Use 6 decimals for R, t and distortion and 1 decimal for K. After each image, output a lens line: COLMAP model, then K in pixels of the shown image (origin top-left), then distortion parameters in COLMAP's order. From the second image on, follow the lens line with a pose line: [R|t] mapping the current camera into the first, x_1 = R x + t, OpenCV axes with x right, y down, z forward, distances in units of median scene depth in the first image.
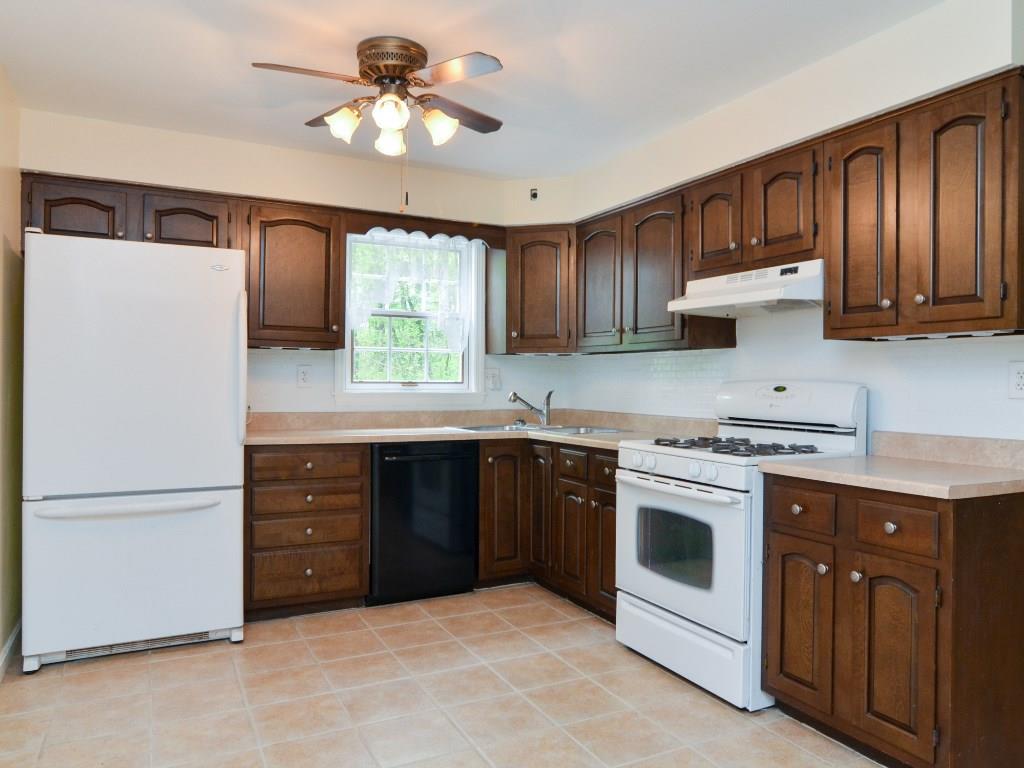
lens RADIAL K [[741.7, 0, 512.0], [0, 741.7, 384.0], [0, 0, 1]] dist [-0.003646, -0.001677]
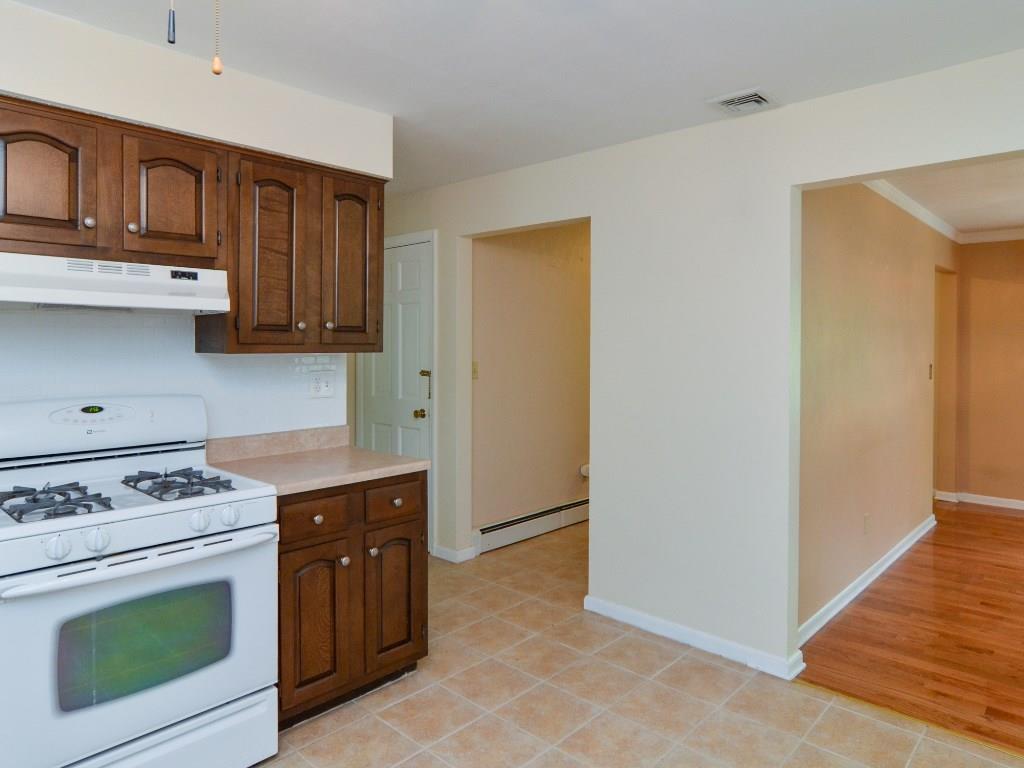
lens RADIAL K [[669.2, 0, 512.2], [0, 669.2, 354.9], [0, 0, 1]] dist [-0.002747, -0.002462]
pose [[-0.351285, -0.022708, 0.935993, -0.535472], [-0.001176, 0.999716, 0.023812, -0.079706], [-0.936268, 0.007264, -0.351212, 0.949531]]
